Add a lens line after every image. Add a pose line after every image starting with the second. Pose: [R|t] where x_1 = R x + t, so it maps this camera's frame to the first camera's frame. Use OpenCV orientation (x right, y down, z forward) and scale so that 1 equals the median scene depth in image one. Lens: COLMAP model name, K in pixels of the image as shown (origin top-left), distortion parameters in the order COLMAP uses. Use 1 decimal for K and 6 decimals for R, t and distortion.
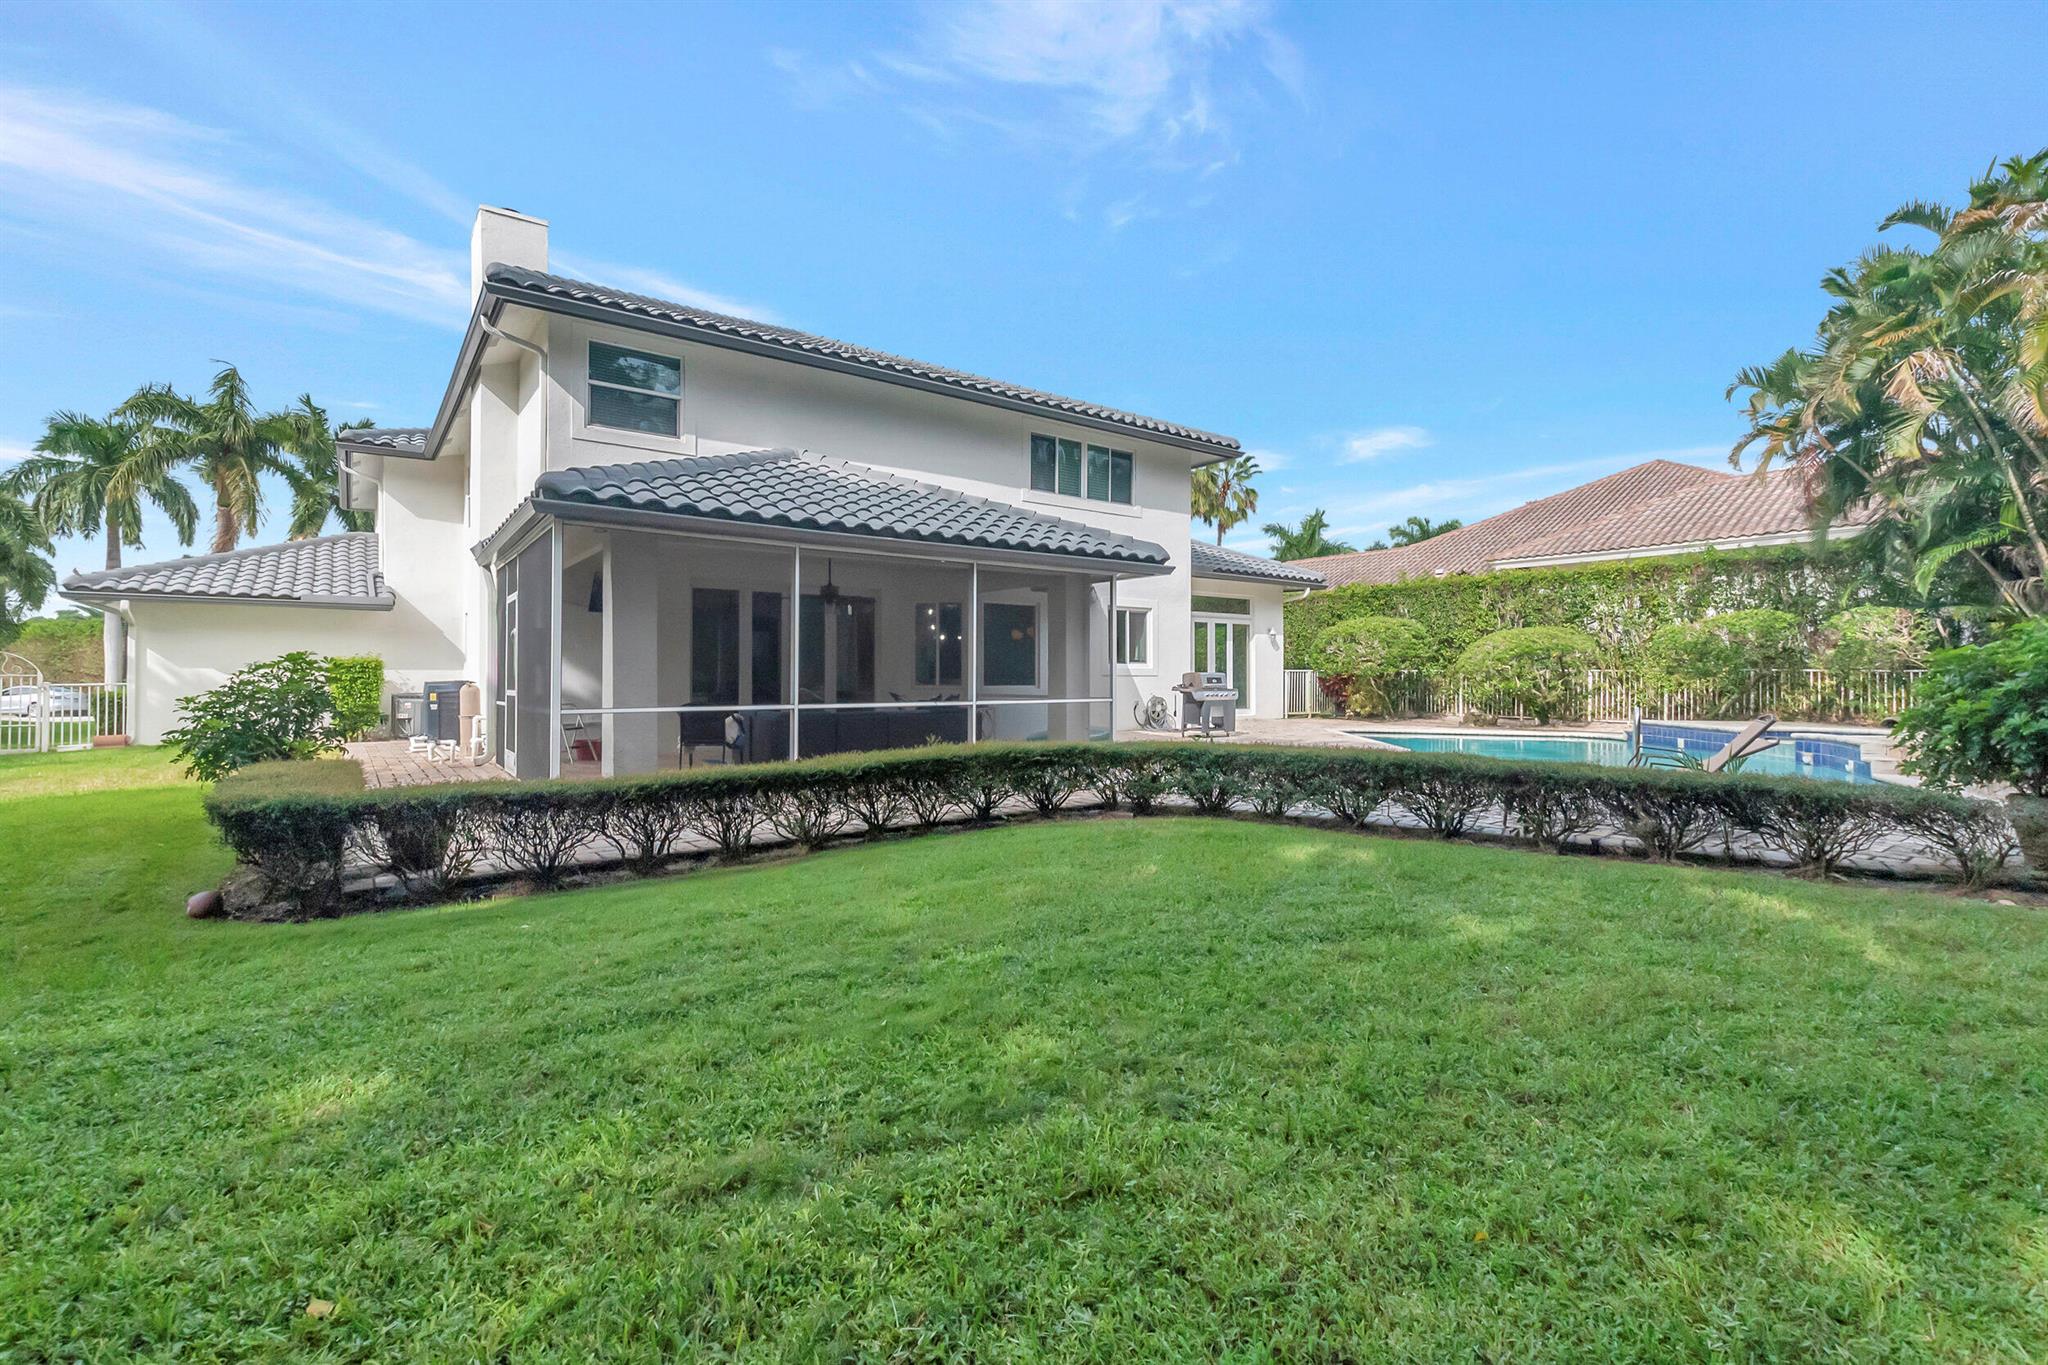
lens RADIAL K [[886.4, 0, 1027.7], [0, 886.4, 677.4], [0, 0, 1]] dist [-0.010330, 0.000132]
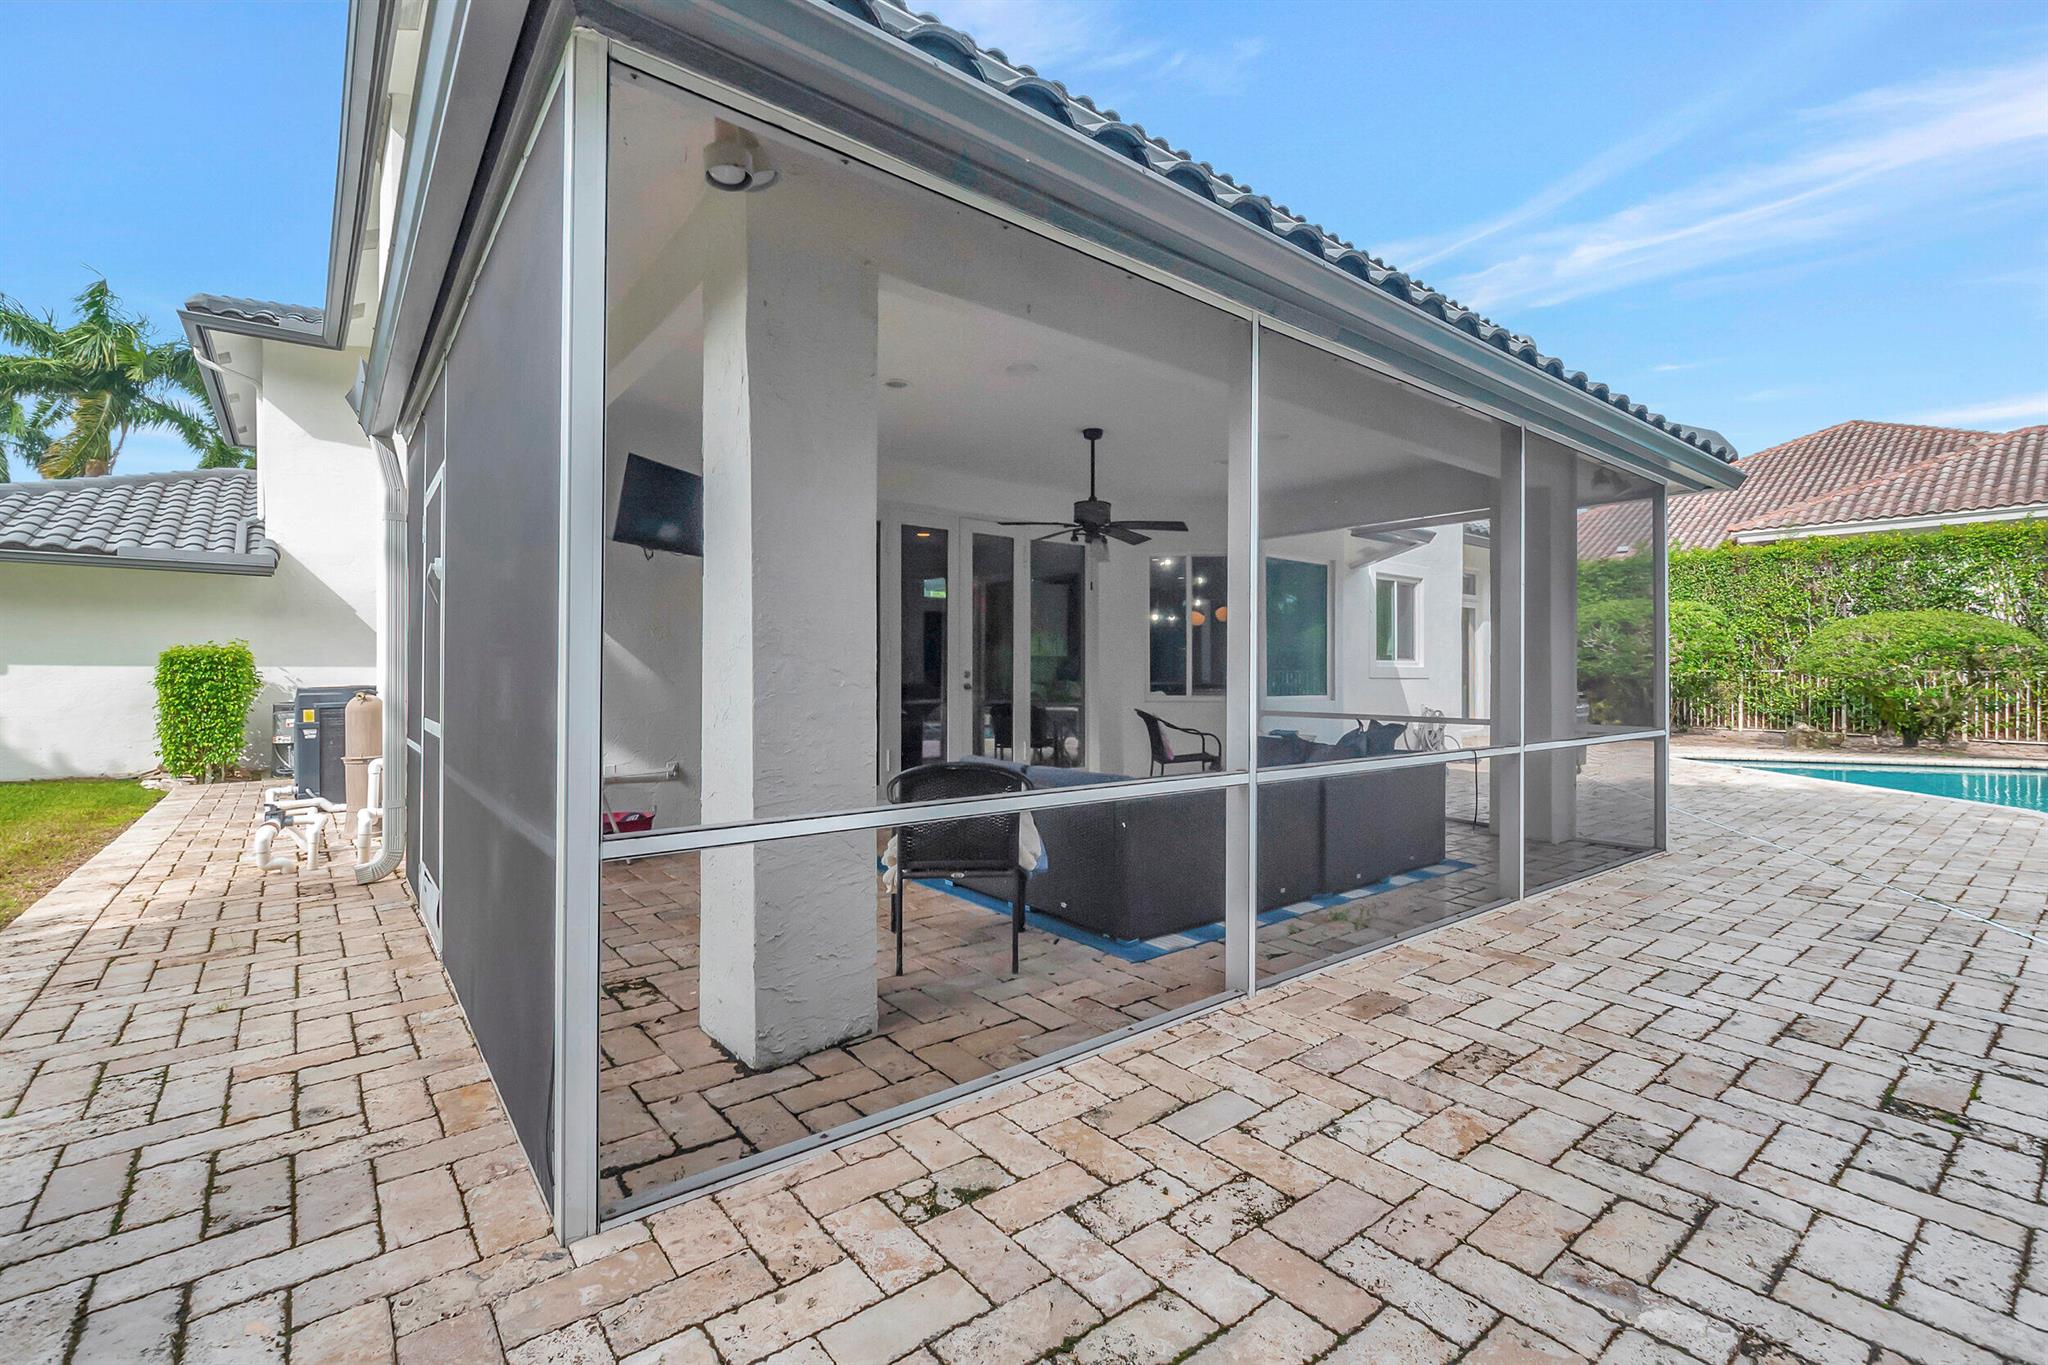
lens RADIAL K [[886.4, 0, 1021.3], [0, 886.4, 682.3], [0, 0, 1]] dist [-0.010330, 0.000132]
pose [[0.999581, 0.002399, 0.028836, -0.185168], [-0.002645, 0.999961, 0.008478, -0.003756], [-0.028815, -0.008550, 0.999548, 0.332954]]
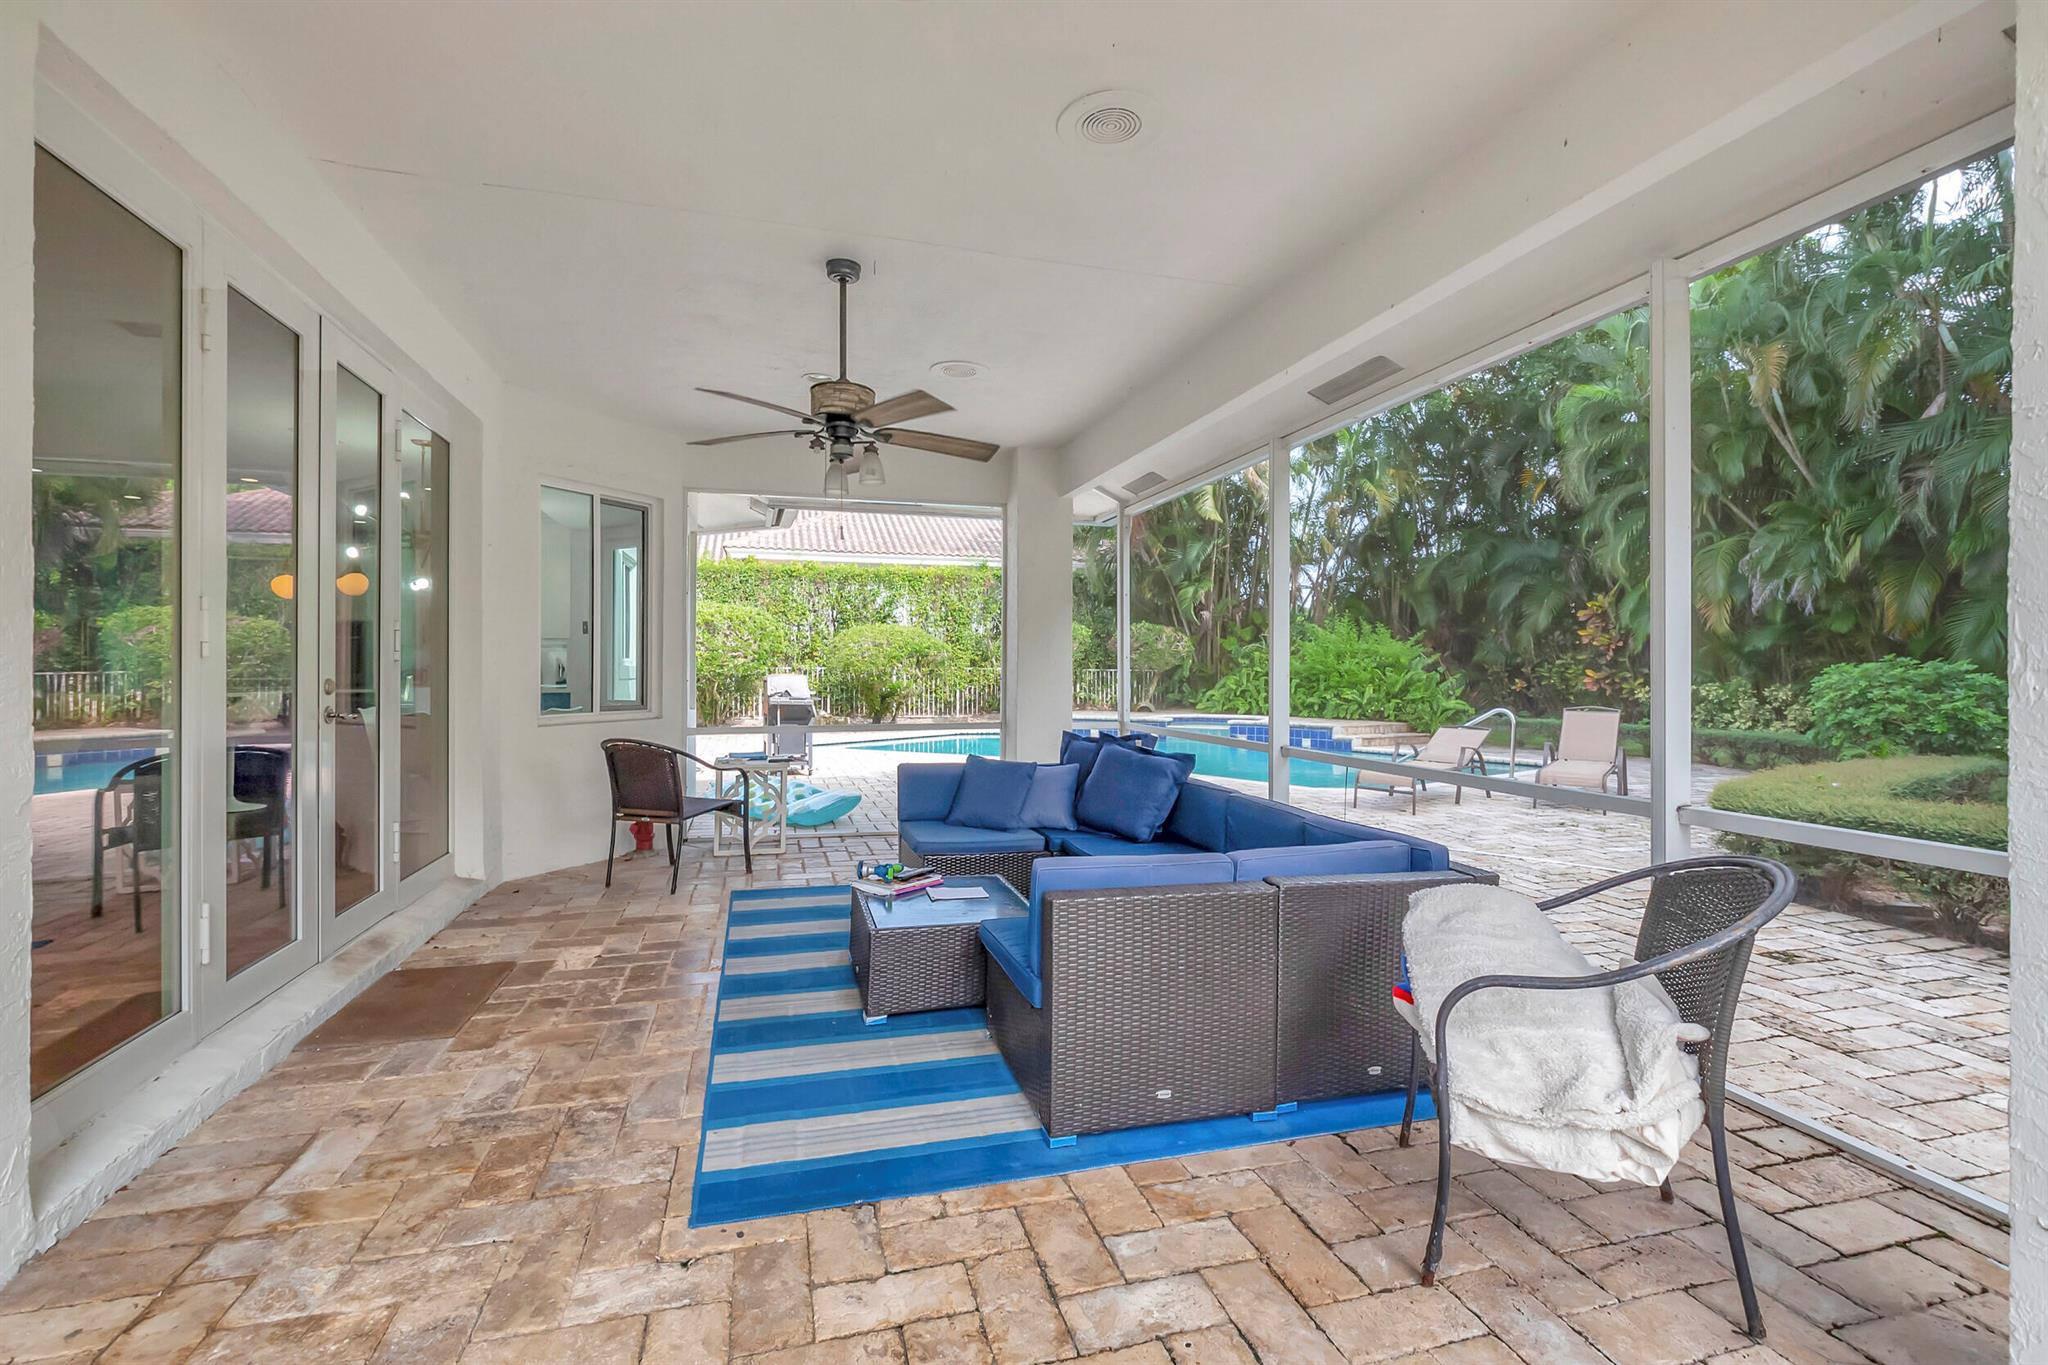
lens RADIAL K [[886.4, 0, 1014.0], [0, 886.4, 674.2], [0, 0, 1]] dist [-0.010330, 0.000132]
pose [[0.367121, 0.003847, 0.930165, -0.308857], [-0.010507, 0.999945, 0.000012, -0.005381], [-0.930114, -0.009778, 0.367141, 0.549102]]
